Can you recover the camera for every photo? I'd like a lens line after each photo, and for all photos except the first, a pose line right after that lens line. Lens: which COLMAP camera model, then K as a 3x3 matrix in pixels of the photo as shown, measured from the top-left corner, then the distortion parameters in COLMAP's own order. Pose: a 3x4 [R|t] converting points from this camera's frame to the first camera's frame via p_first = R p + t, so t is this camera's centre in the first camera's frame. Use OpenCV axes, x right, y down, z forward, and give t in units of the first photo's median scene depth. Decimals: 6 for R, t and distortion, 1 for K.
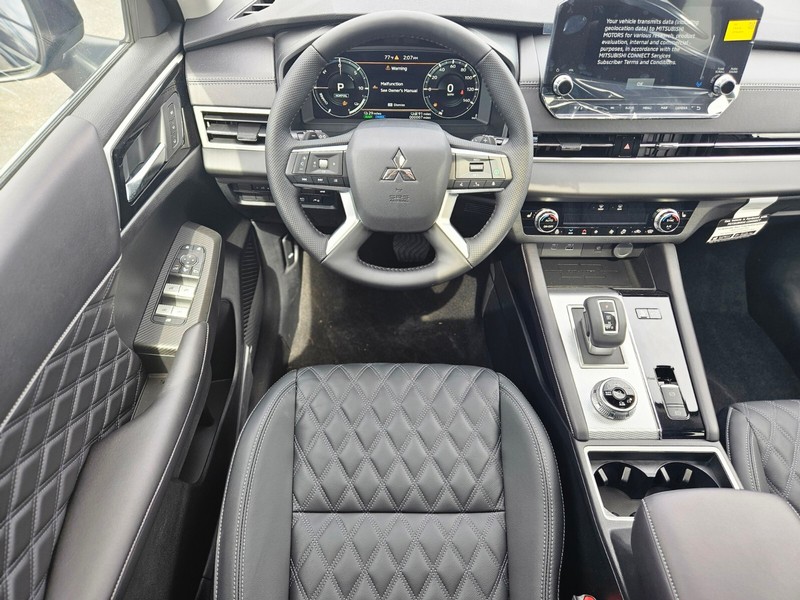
lens RADIAL K [[542.2, 0, 395.5], [0, 542.2, 311.4], [0, 0, 1]] dist [0.072472, -0.065011]
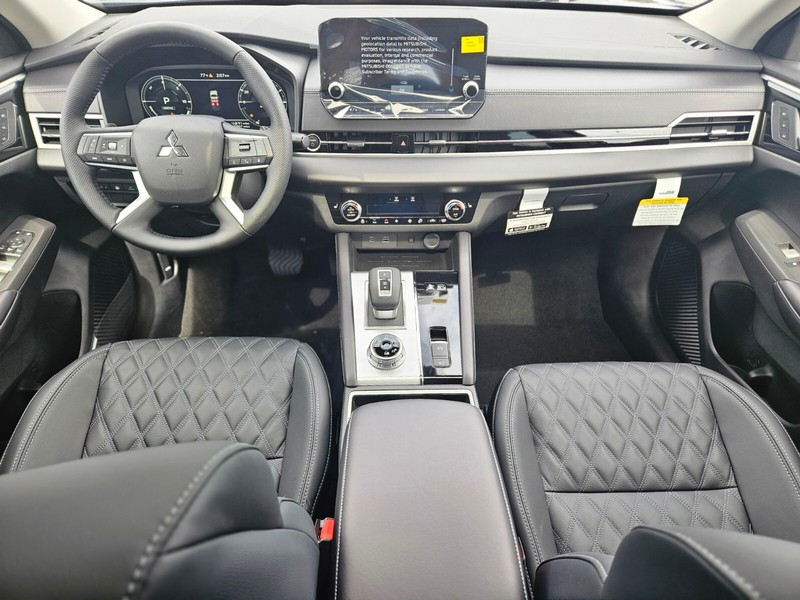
lens RADIAL K [[542.2, 0, 400.1], [0, 542.2, 302.7], [0, 0, 1]] dist [0.072472, -0.065011]
pose [[0.999815, -0.018548, 0.005118, 0.394980], [0.019119, 0.987596, -0.155846, 0.216186], [-0.002164, 0.155915, 0.987768, -0.100073]]
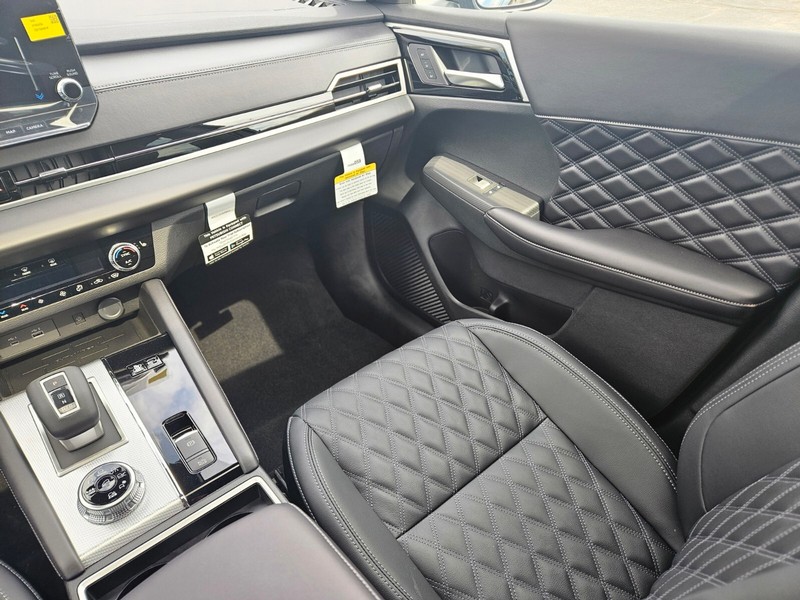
lens RADIAL K [[542.2, 0, 398.9], [0, 542.2, 310.3], [0, 0, 1]] dist [0.072472, -0.065011]
pose [[0.780234, -0.405017, 0.476651, 0.415157], [0.485968, 0.872289, -0.054288, 0.161981], [-0.393790, 0.273994, 0.877415, 0.142318]]
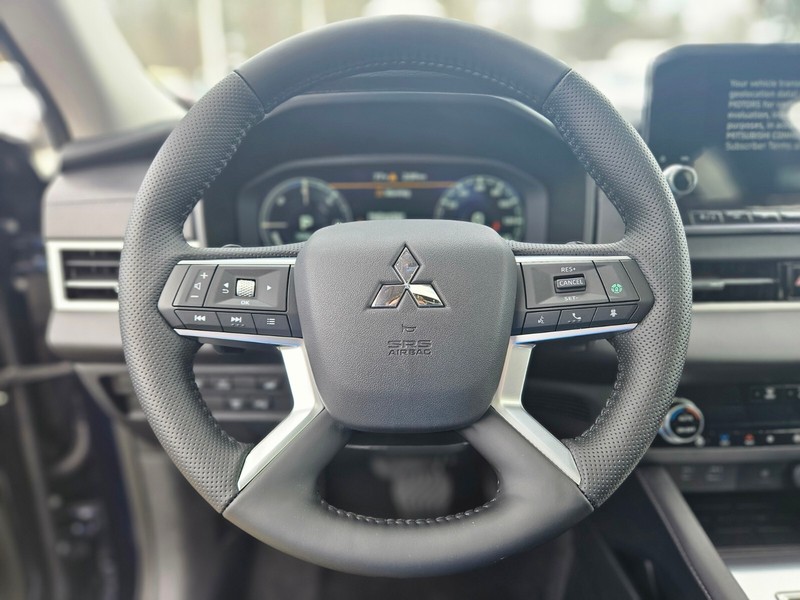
lens RADIAL K [[542.2, 0, 397.8], [0, 542.2, 309.3], [0, 0, 1]] dist [0.072472, -0.065011]
pose [[0.999317, -0.033312, 0.015990, -0.007336], [0.036946, 0.893951, -0.446640, -0.031842], [0.000585, 0.446925, 0.894571, 0.489066]]
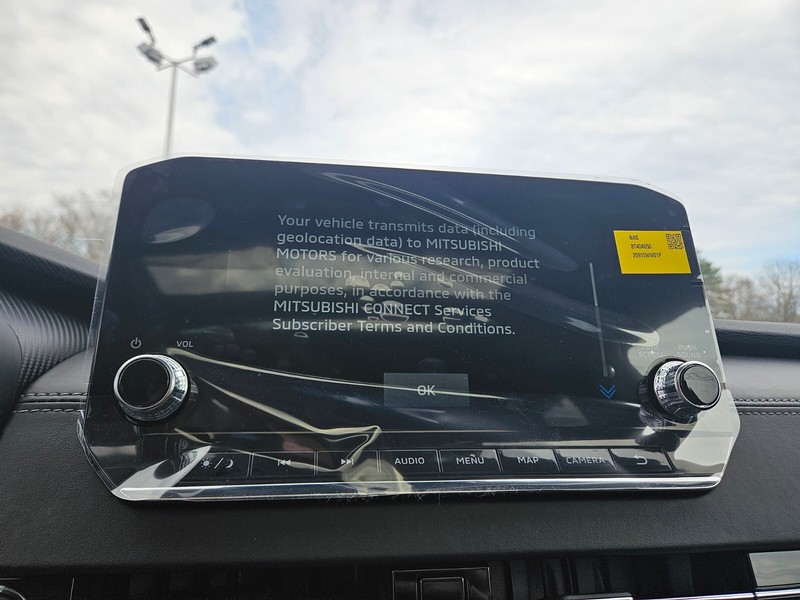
lens RADIAL K [[543.5, 0, 396.2], [0, 543.5, 308.3], [0, 0, 1]] dist [0.046840, -0.022062]
pose [[0.992746, 0.000366, 0.120229, 0.362798], [0.094426, 0.616642, -0.781560, -0.189473], [-0.074424, 0.787243, 0.612135, 0.725119]]
